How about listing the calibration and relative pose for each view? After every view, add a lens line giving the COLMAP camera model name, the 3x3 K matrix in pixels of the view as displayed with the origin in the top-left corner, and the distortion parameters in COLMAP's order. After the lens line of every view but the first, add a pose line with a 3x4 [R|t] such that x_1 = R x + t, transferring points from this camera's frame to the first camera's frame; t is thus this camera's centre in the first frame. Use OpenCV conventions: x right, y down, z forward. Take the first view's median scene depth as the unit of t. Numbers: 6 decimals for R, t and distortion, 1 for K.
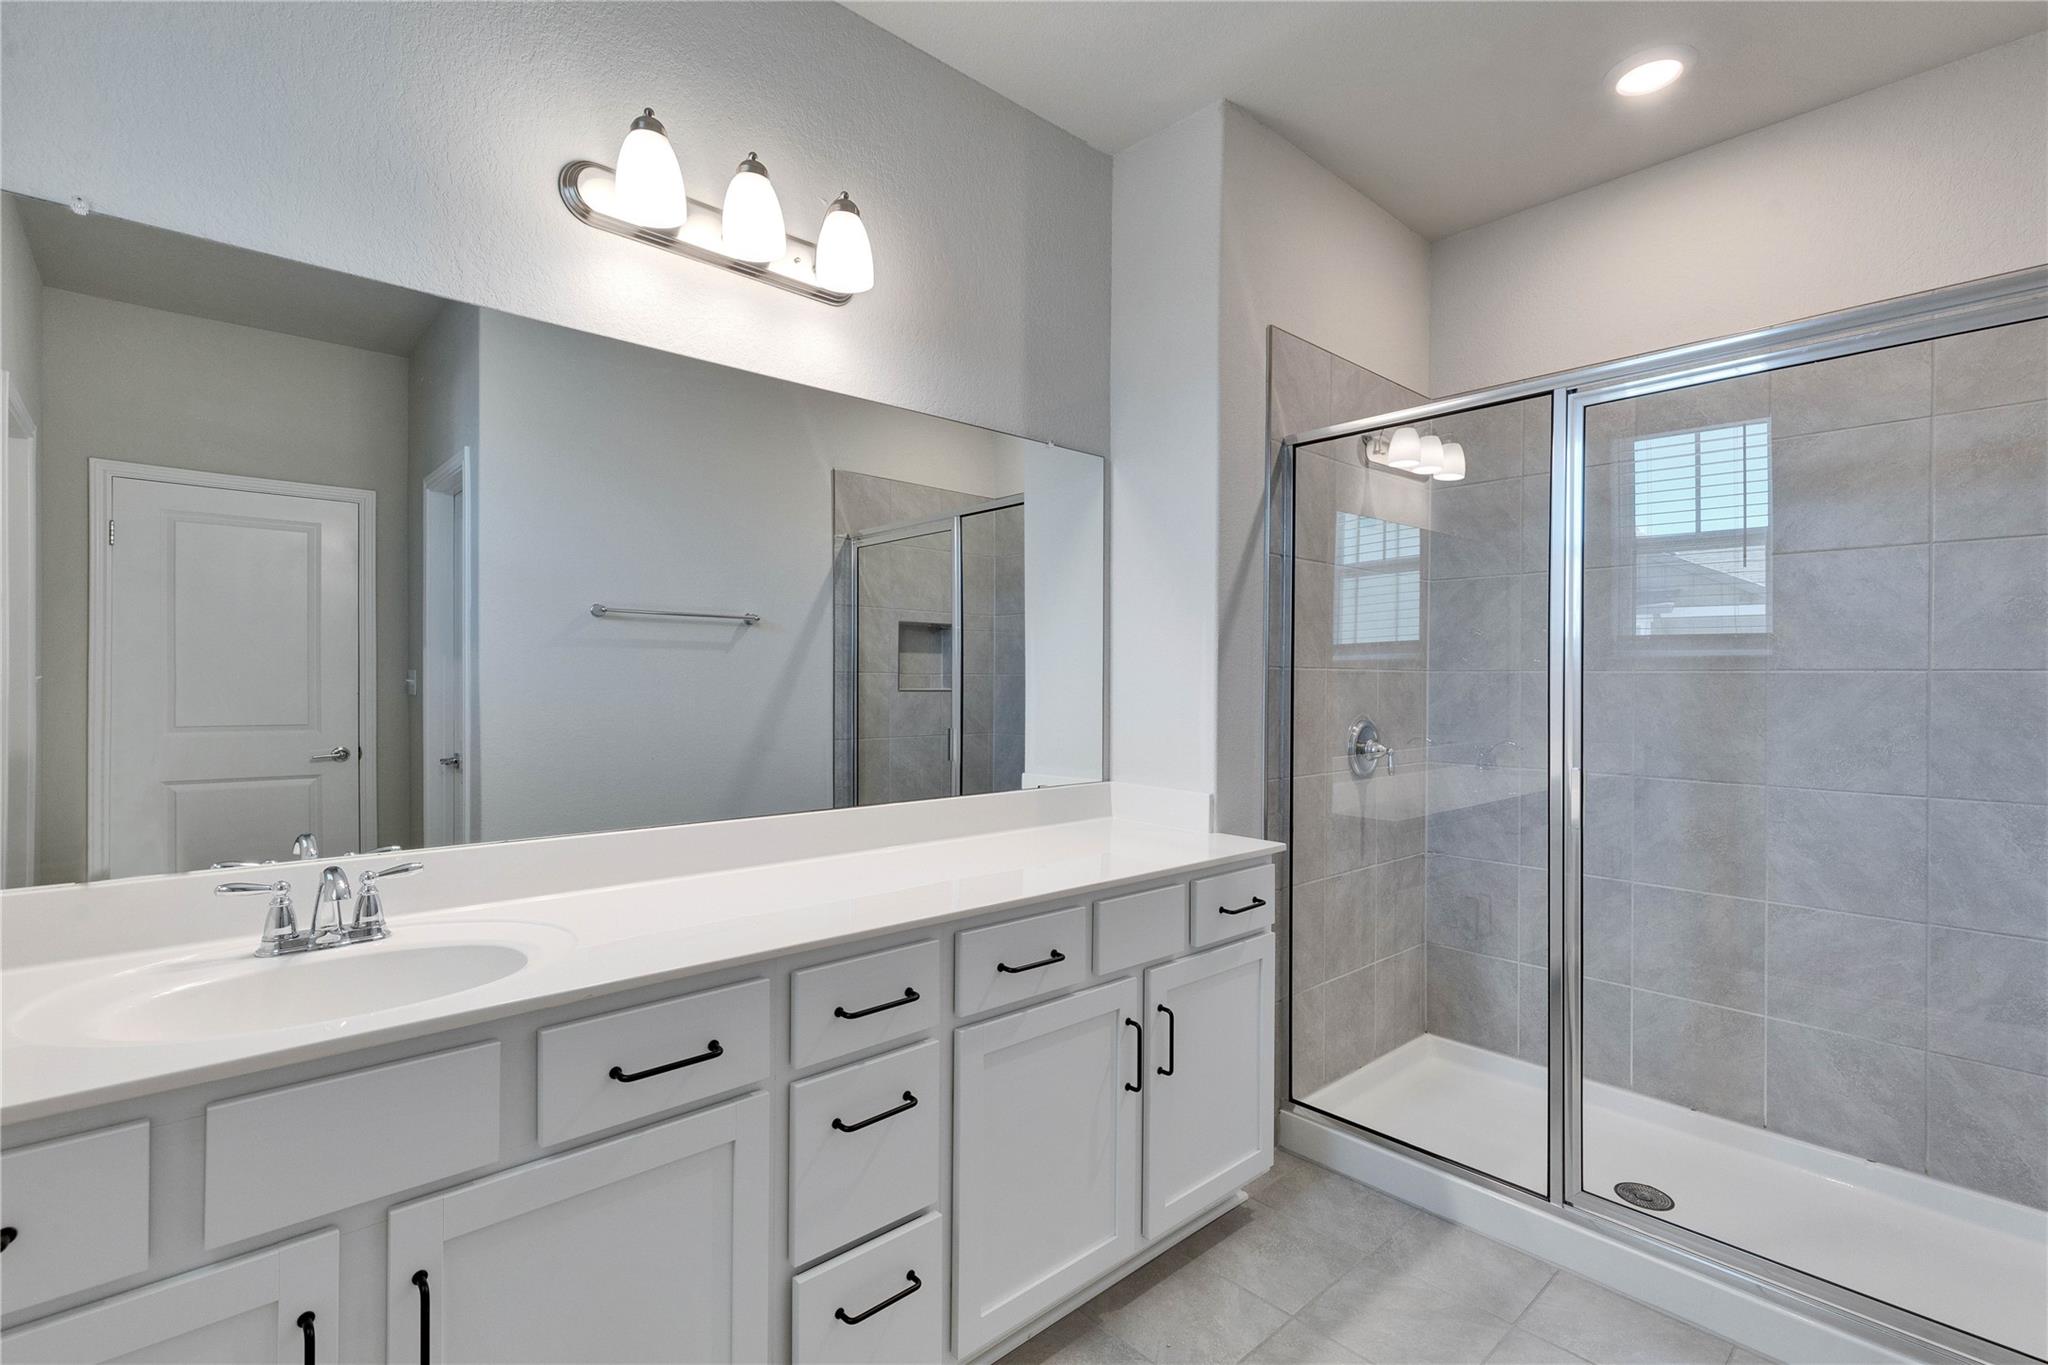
lens RADIAL K [[926.8, 0, 1019.5], [0, 926.8, 688.0], [0, 0, 1]] dist [0.001695, 0.000293]
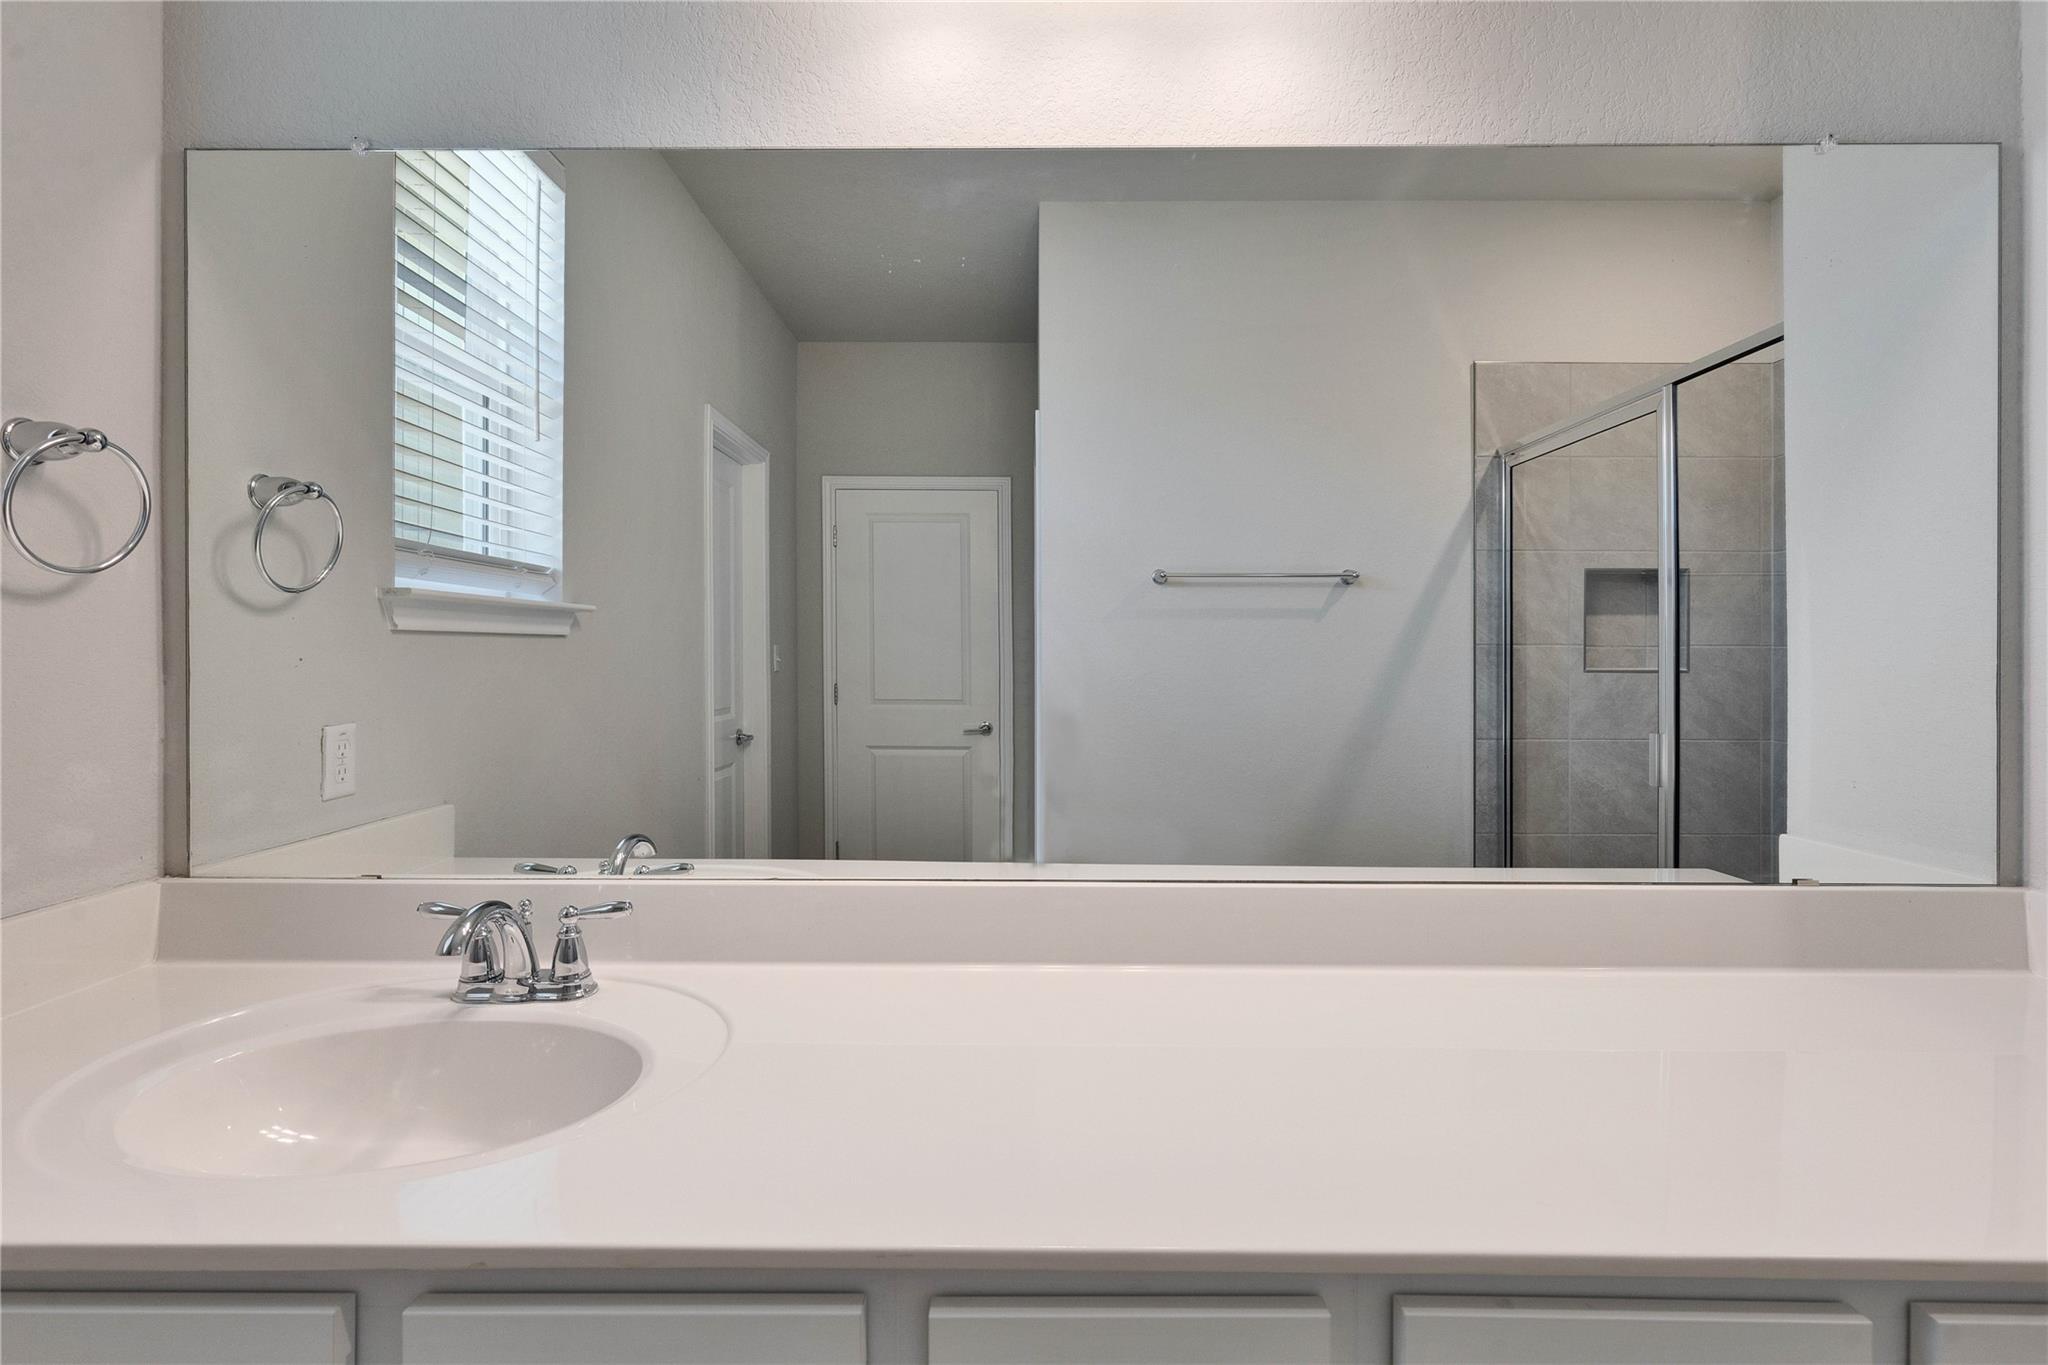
lens RADIAL K [[959.8, 0, 1029.4], [0, 959.8, 659.8], [0, 0, 1]] dist [0.019868, 0.000159]
pose [[0.753070, -0.003284, -0.657932, 0.030962], [-0.002015, 0.999971, -0.007298, 0.000762], [0.657937, 0.006822, 0.753042, 0.209747]]
